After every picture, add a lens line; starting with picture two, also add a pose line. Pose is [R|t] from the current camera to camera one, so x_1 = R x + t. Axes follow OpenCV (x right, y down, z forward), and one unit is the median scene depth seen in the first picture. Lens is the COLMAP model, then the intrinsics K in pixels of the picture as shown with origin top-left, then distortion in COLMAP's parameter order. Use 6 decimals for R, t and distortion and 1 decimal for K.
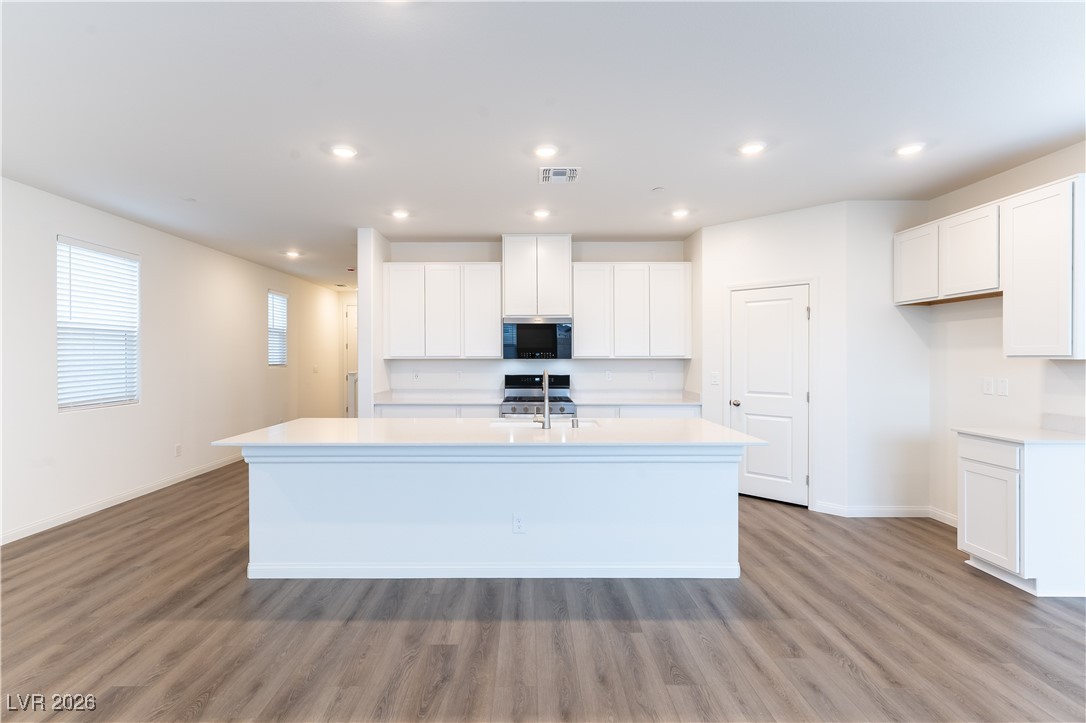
lens RADIAL K [[502.0, 0, 518.1], [0, 502.0, 356.5], [0, 0, 1]] dist [-0.000856, 0.000064]
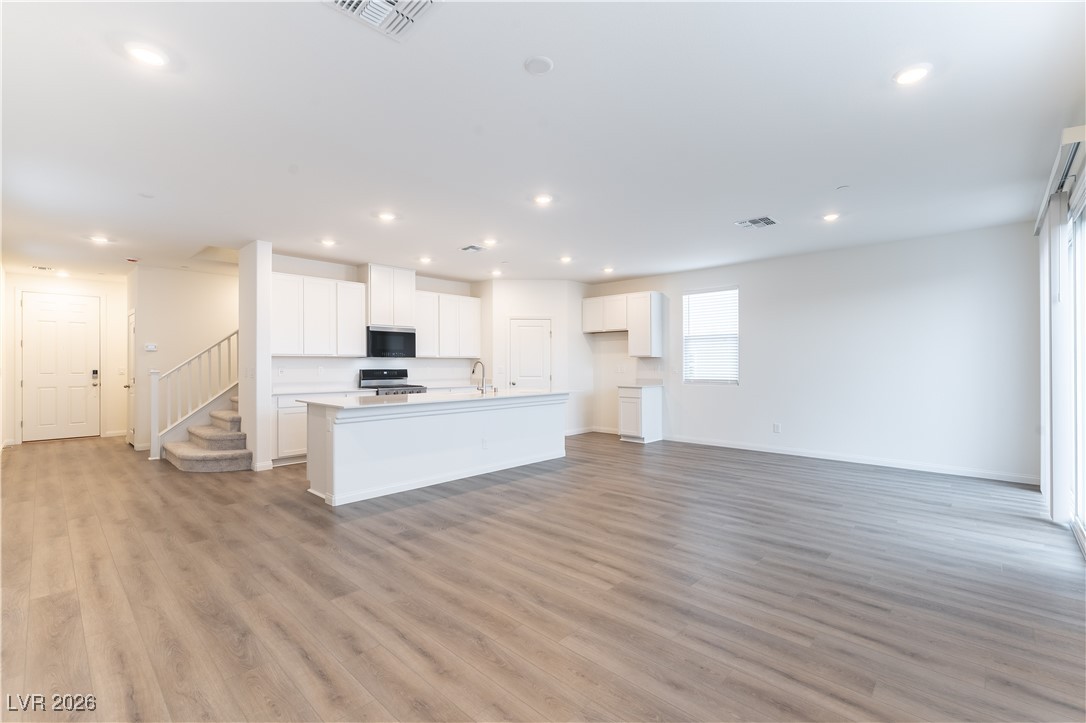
lens RADIAL K [[474.3, 0, 543.0], [0, 474.3, 361.5], [0, 0, 1]] dist [0.000112, -0.000006]
pose [[0.687294, 0.006476, 0.726350, -0.953720], [0.000655, 0.999954, -0.009536, 0.044482], [-0.726379, 0.007030, 0.687258, -0.290462]]
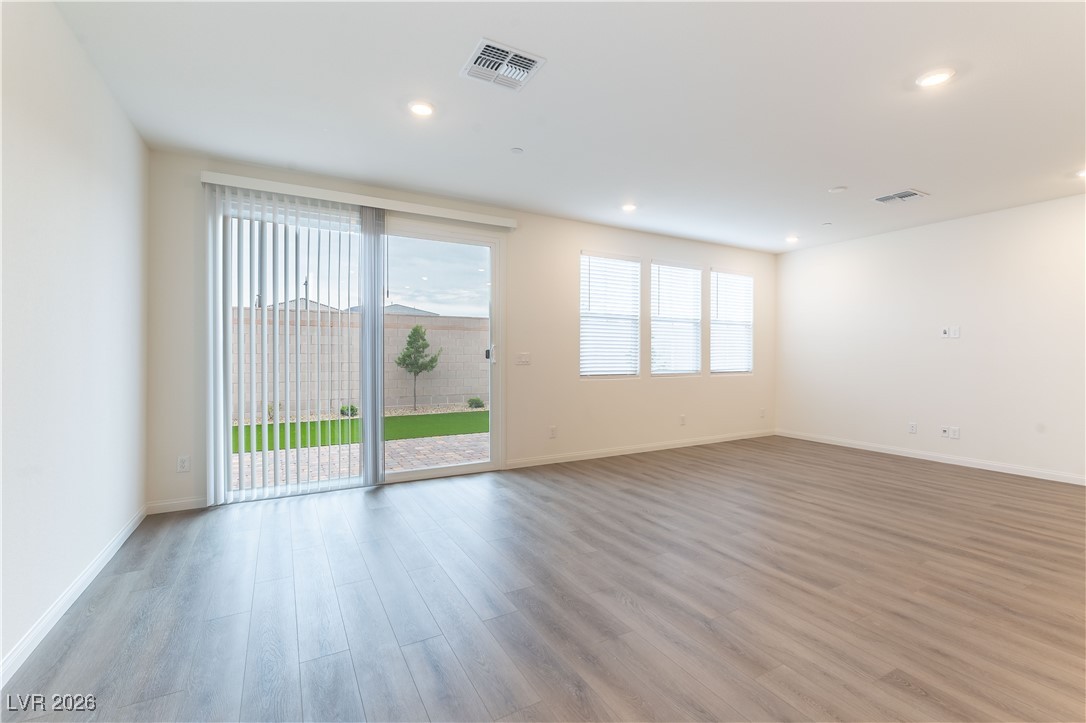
lens RADIAL K [[474.3, 0, 543.0], [0, 474.3, 361.5], [0, 0, 1]] dist [0.000112, -0.000006]
pose [[-0.870975, 0.005825, -0.491293, 0.728267], [-0.000324, 0.999923, 0.012431, 0.052640], [0.491327, 0.010986, -0.870906, 0.819814]]
